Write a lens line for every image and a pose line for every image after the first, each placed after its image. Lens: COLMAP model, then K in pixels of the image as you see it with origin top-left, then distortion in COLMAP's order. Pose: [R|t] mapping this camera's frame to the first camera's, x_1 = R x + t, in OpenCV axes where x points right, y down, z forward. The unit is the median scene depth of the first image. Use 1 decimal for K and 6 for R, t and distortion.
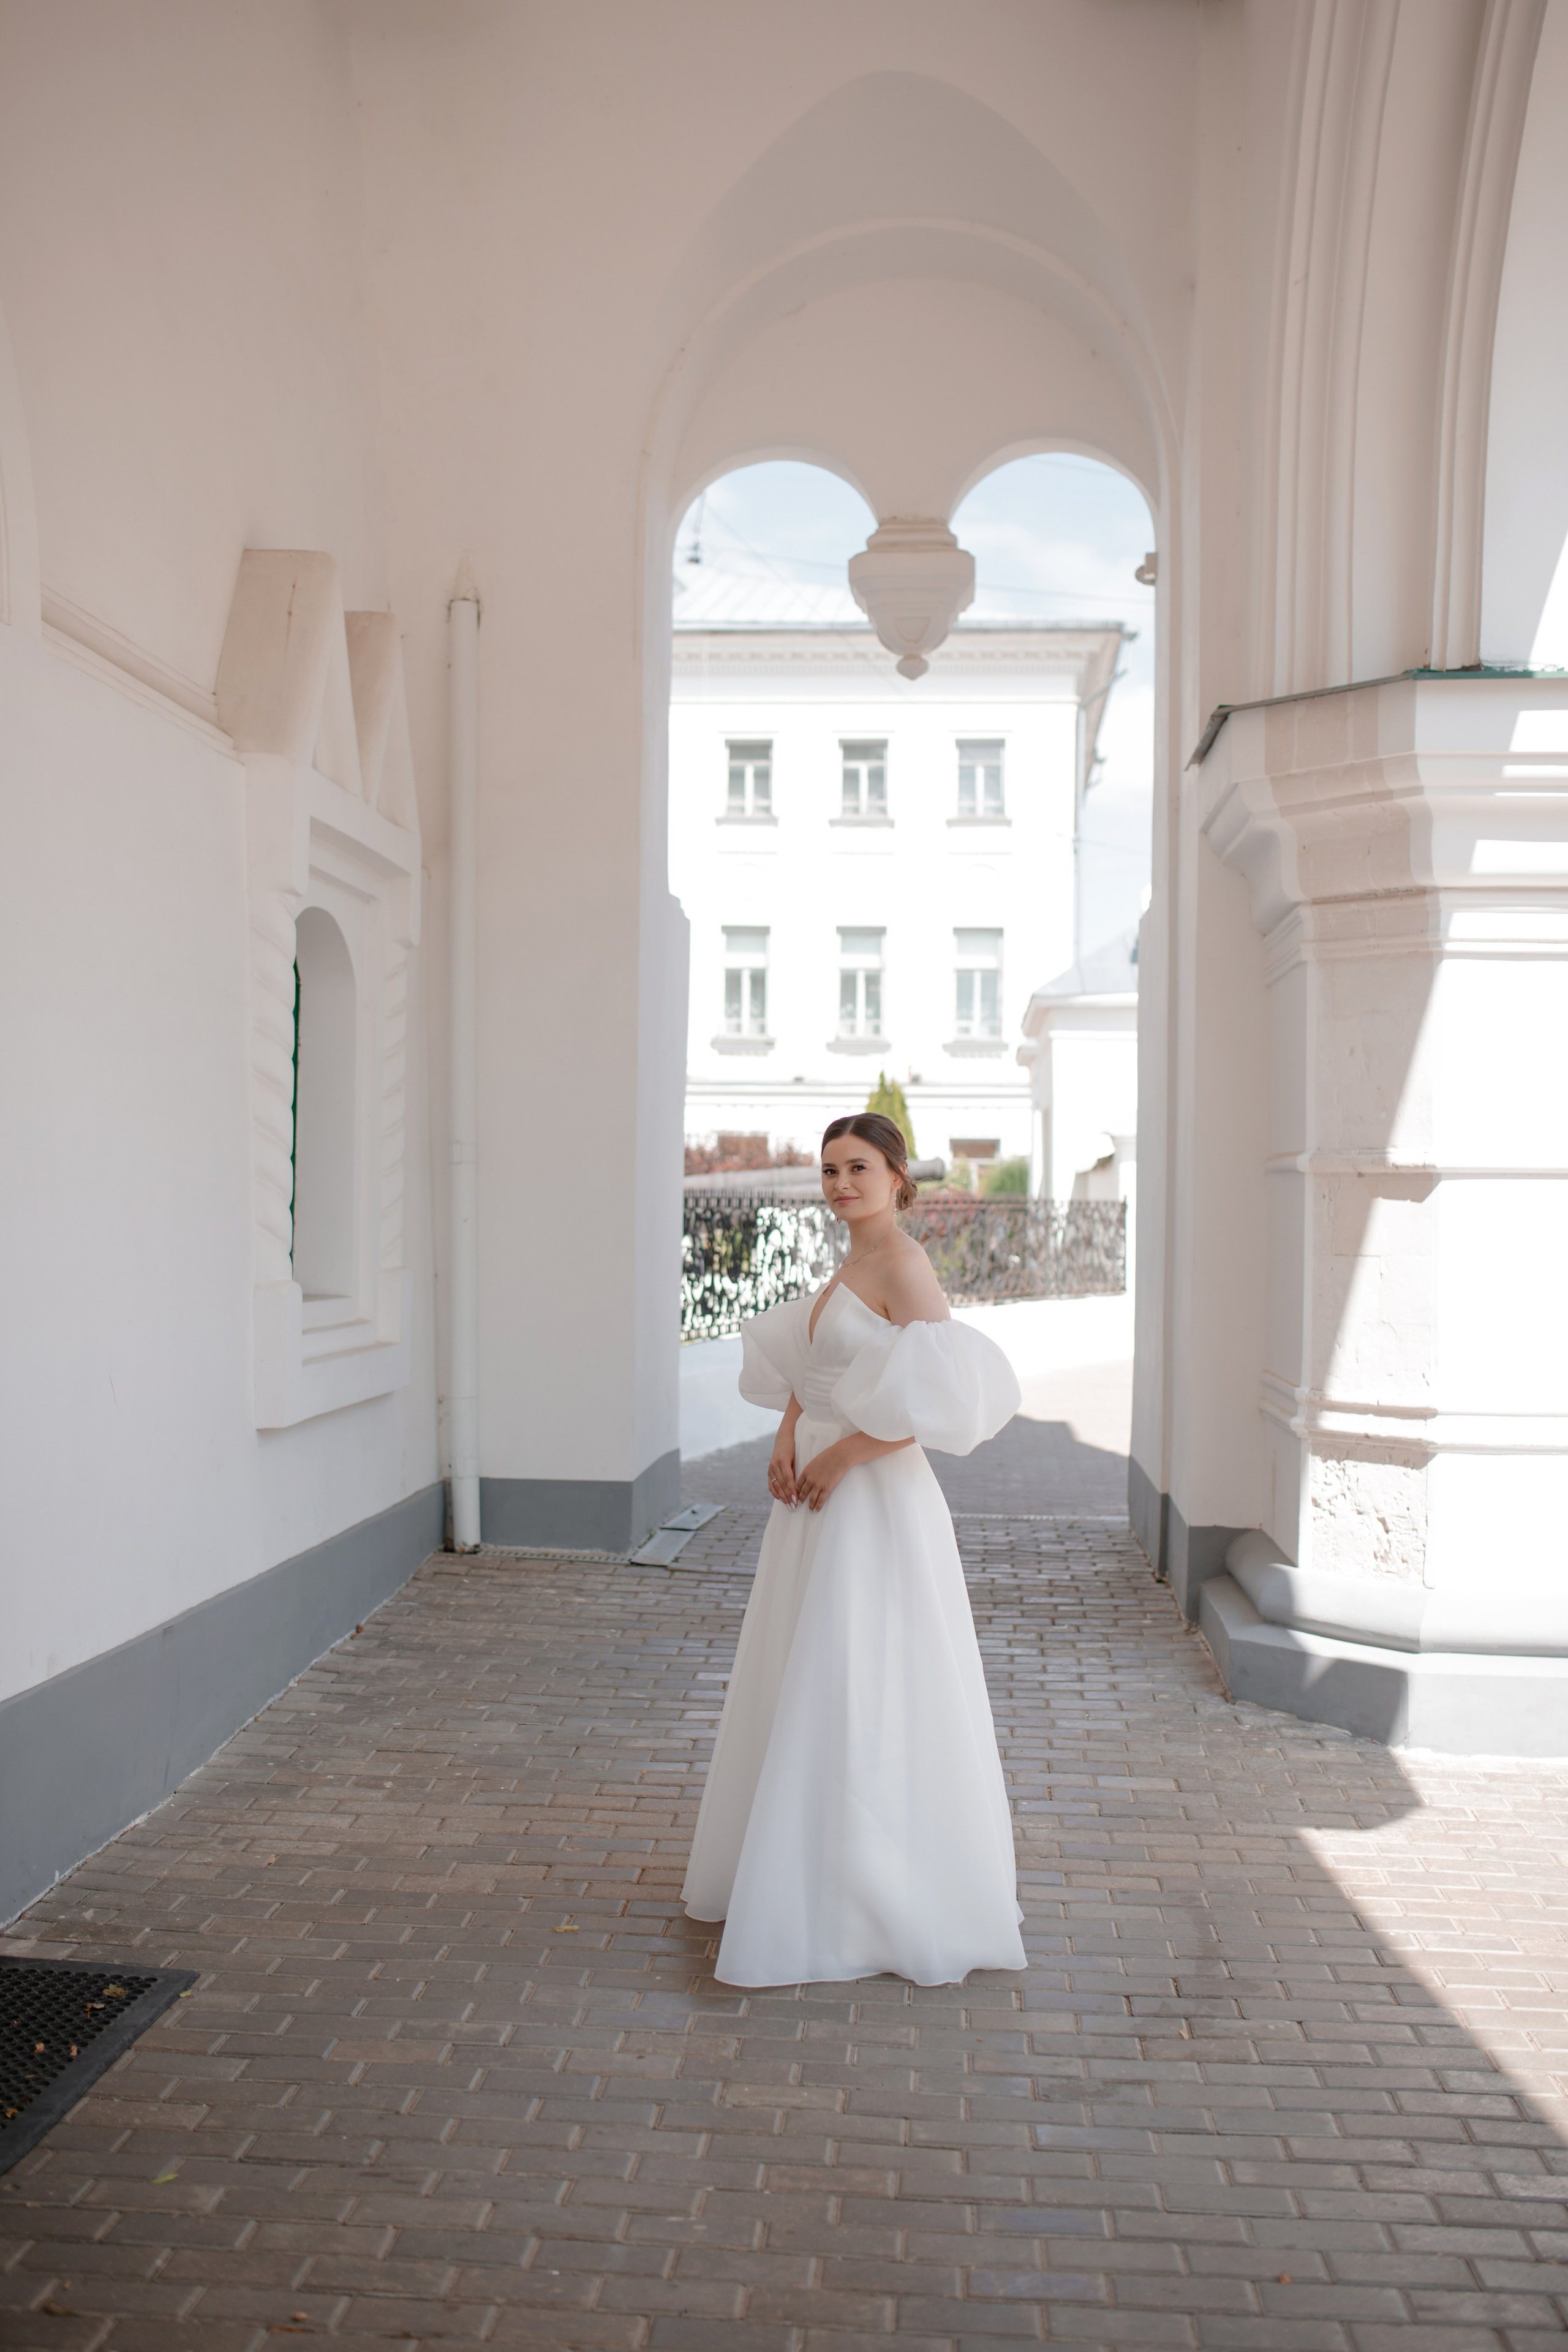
lens RADIAL K [[2261.4, 0, 784.0], [0, 2261.4, 1176.0], [0, 0, 1]] dist [-0.058972, 0.077515]
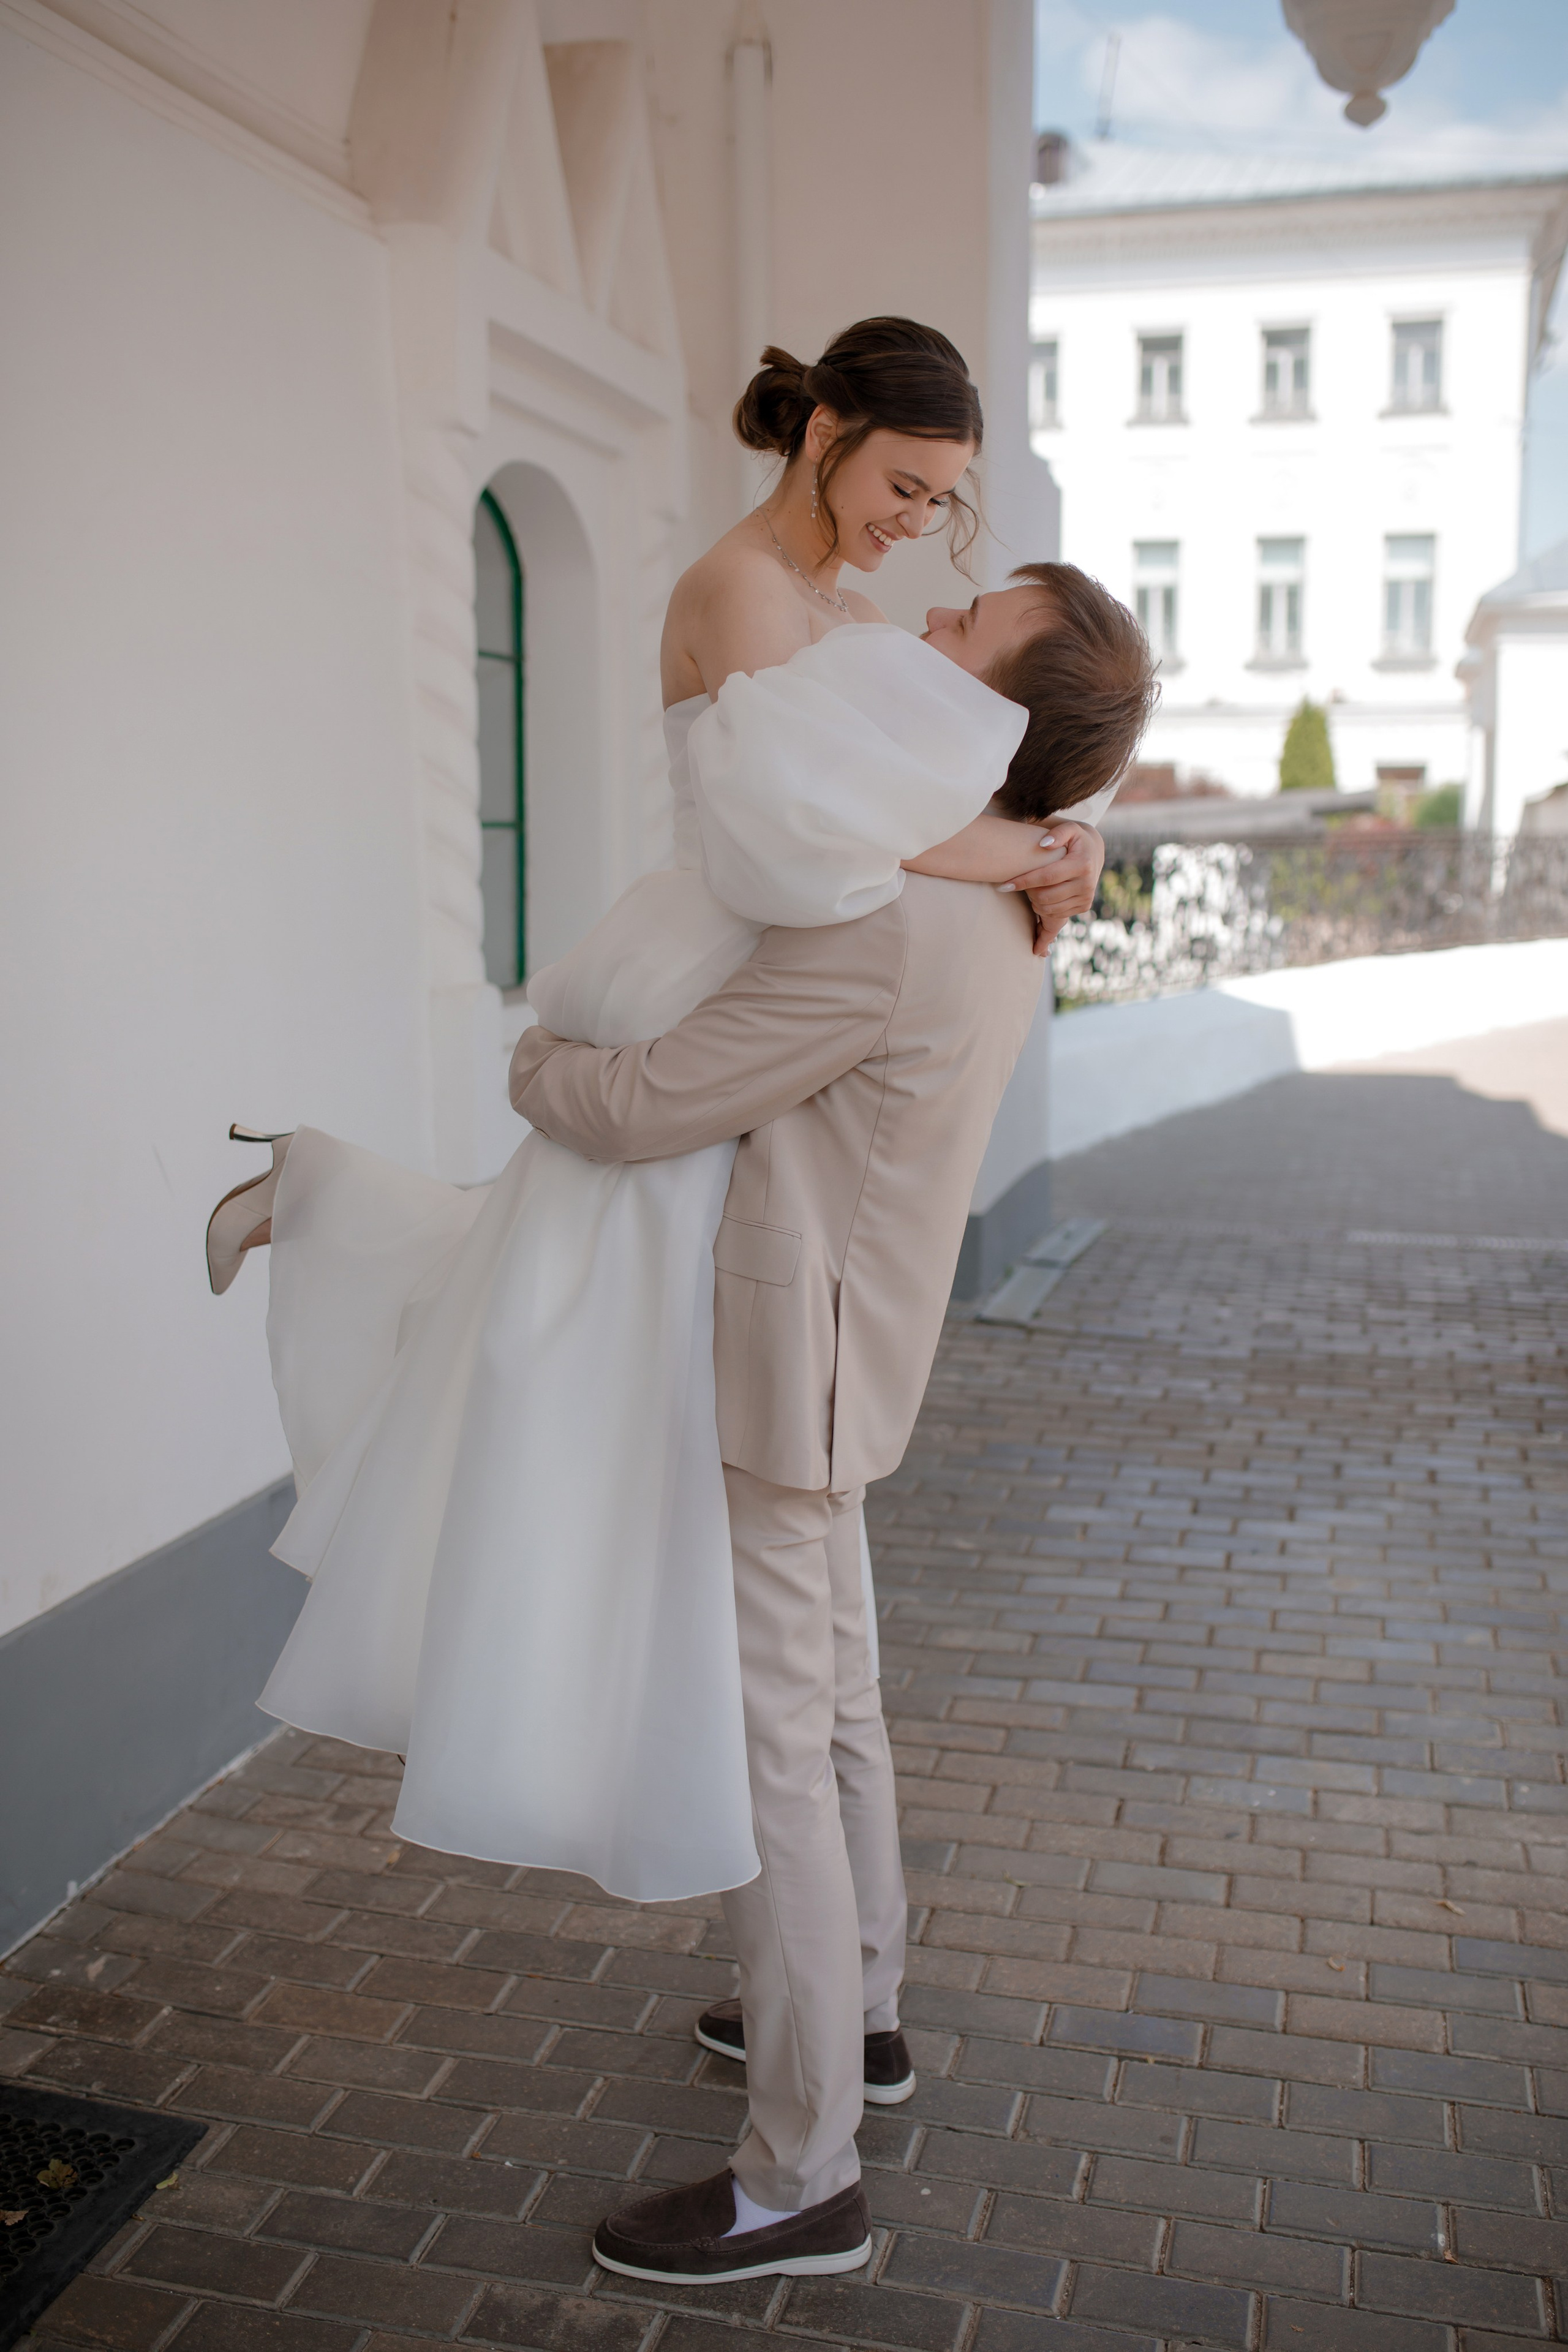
lens RADIAL K [[2261.4, 0, 784.0], [0, 2261.4, 1176.0], [0, 0, 1]] dist [-0.058972, 0.077515]
pose [[0.983954, 0.011395, -0.178061, 0.004856], [0.017360, 0.987110, 0.159098, -0.004245], [0.177578, -0.159636, 0.971073, 0.206170]]
